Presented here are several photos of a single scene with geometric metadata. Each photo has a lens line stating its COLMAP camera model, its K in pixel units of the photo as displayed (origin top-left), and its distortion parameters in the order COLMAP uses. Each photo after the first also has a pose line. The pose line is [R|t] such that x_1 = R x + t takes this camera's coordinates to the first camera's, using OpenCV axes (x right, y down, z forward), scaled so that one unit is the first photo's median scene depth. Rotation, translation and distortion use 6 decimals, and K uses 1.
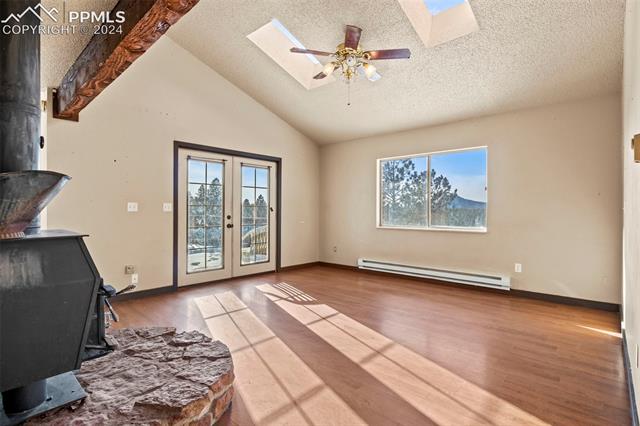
lens RADIAL K [[318.4, 0, 324.9], [0, 318.4, 213.2], [0, 0, 1]] dist [-0.012502, -0.000290]
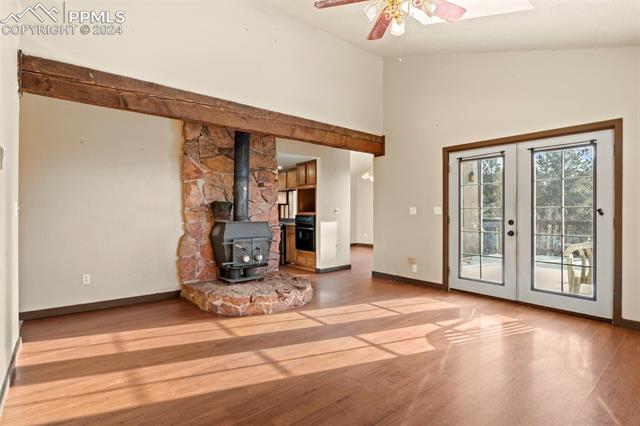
lens RADIAL K [[318.4, 0, 324.9], [0, 318.4, 213.2], [0, 0, 1]] dist [-0.012502, -0.000290]
pose [[-0.149113, -0.007067, -0.988795, 0.551892], [-0.013962, 0.999890, -0.005040, 0.000594], [0.988722, 0.013054, -0.149195, 0.672372]]
